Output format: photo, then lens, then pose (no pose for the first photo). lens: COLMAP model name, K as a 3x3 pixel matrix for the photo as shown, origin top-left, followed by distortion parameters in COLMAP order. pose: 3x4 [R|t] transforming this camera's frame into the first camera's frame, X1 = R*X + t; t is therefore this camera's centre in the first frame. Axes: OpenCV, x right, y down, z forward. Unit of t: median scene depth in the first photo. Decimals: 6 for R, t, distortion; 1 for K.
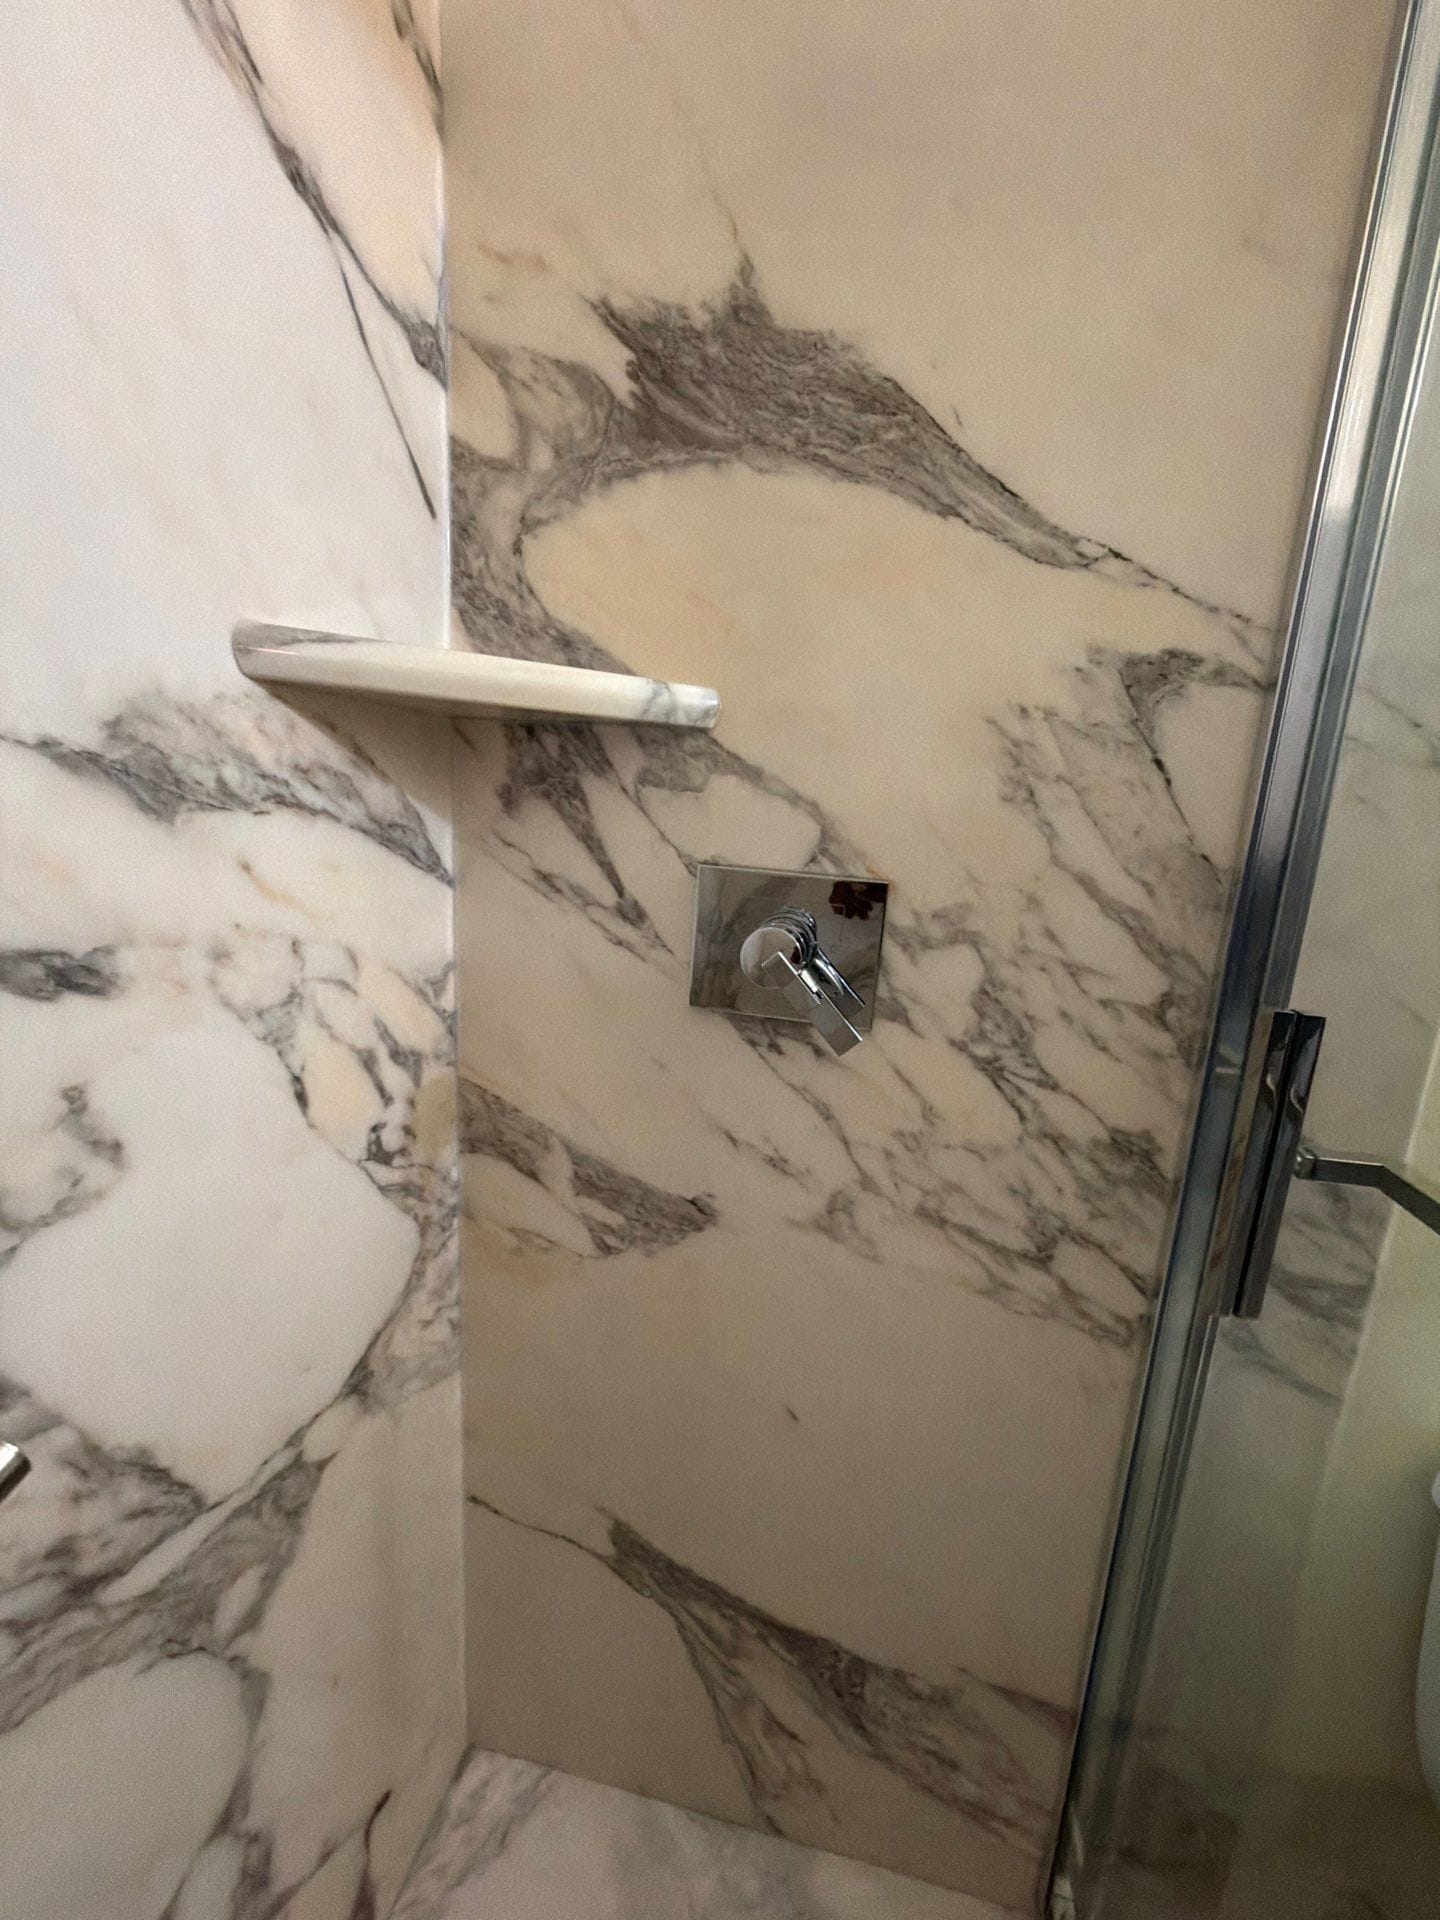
lens RADIAL K [[763.6, 0, 718.9], [0, 763.6, 959.1], [0, 0, 1]] dist [-0.000576, -0.000004]
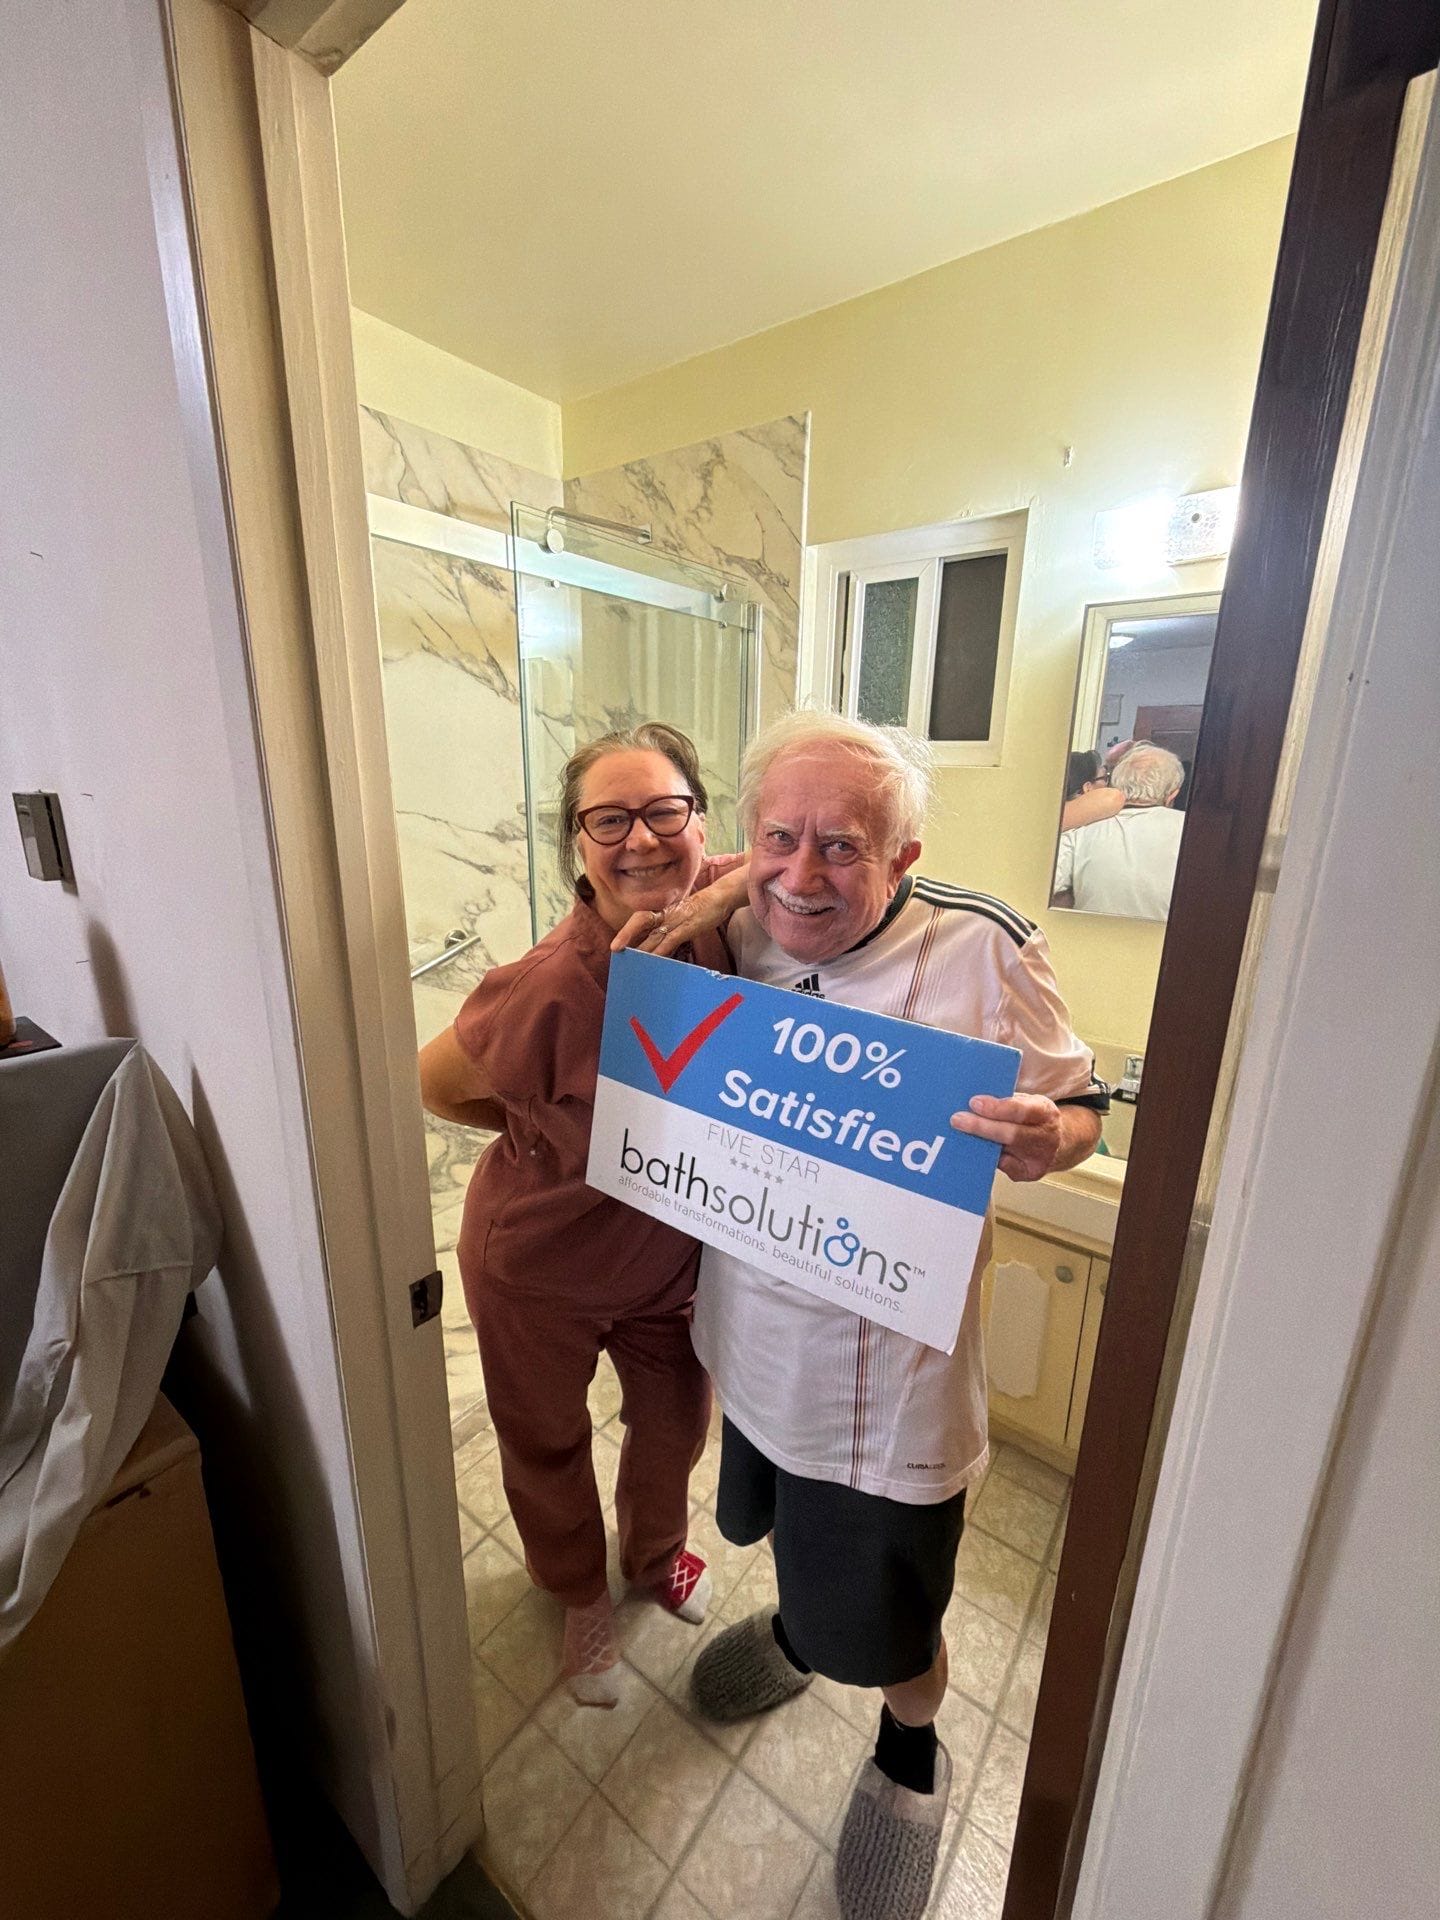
lens RADIAL K [[763.6, 0, 718.9], [0, 763.6, 959.1], [0, 0, 1]] dist [-0.000576, -0.000004]
pose [[0.902707, 0.064779, -0.425350, 1.954467], [-0.048876, 0.997641, 0.048209, 0.194544], [0.427470, -0.022729, 0.903744, -2.123751]]
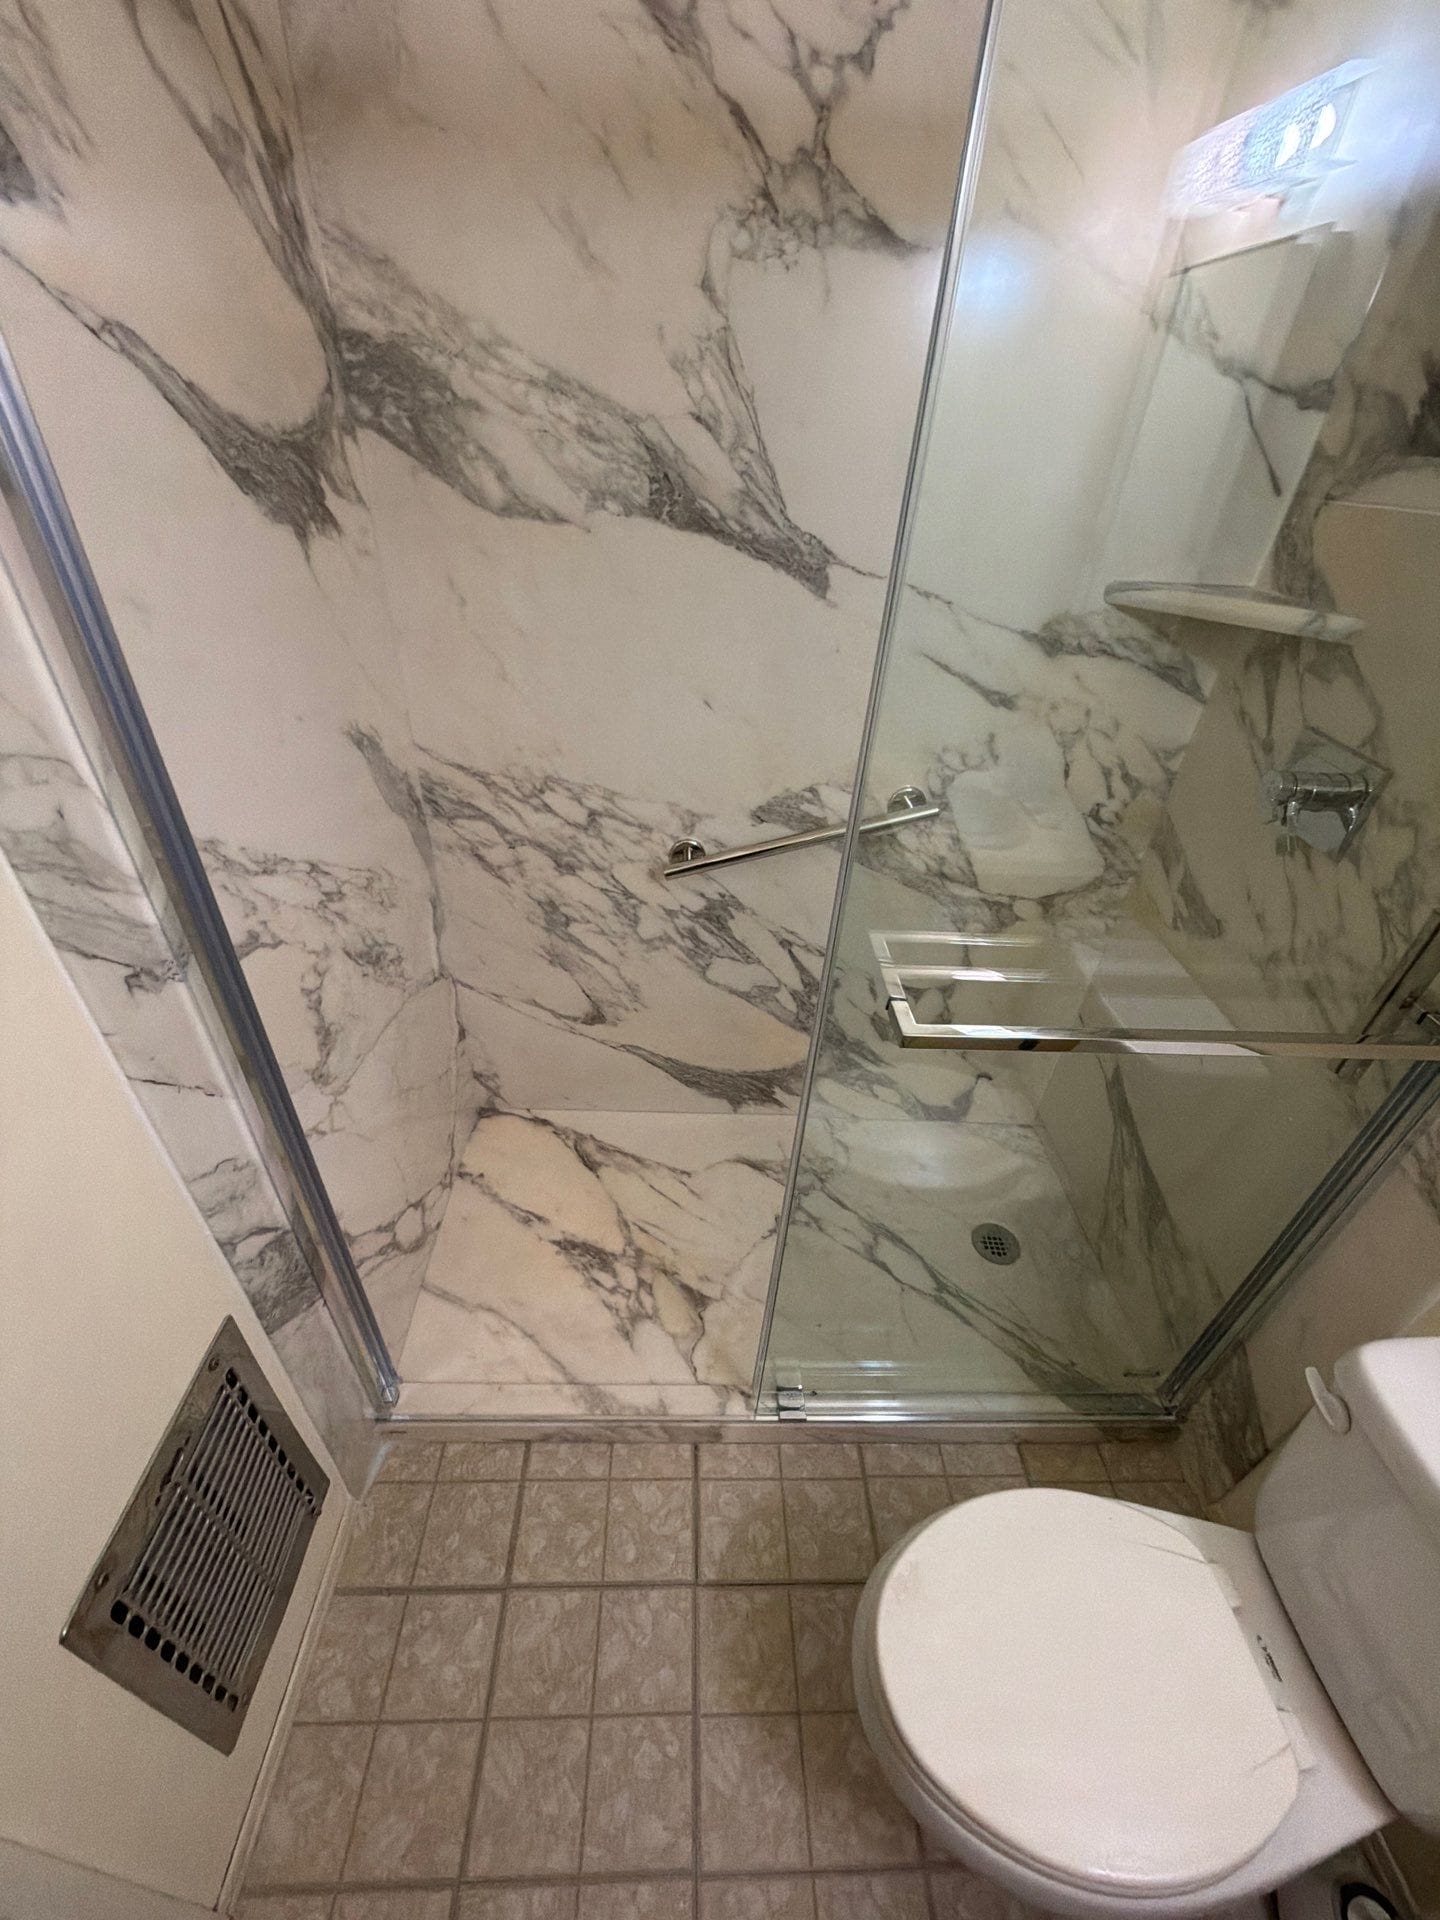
lens RADIAL K [[763.6, 0, 718.9], [0, 763.6, 959.1], [0, 0, 1]] dist [-0.000576, -0.000004]
pose [[0.228689, 0.521385, -0.822107, 1.335942], [-0.236208, 0.848968, 0.472714, -0.184318], [0.944408, 0.086084, 0.317305, -0.704180]]
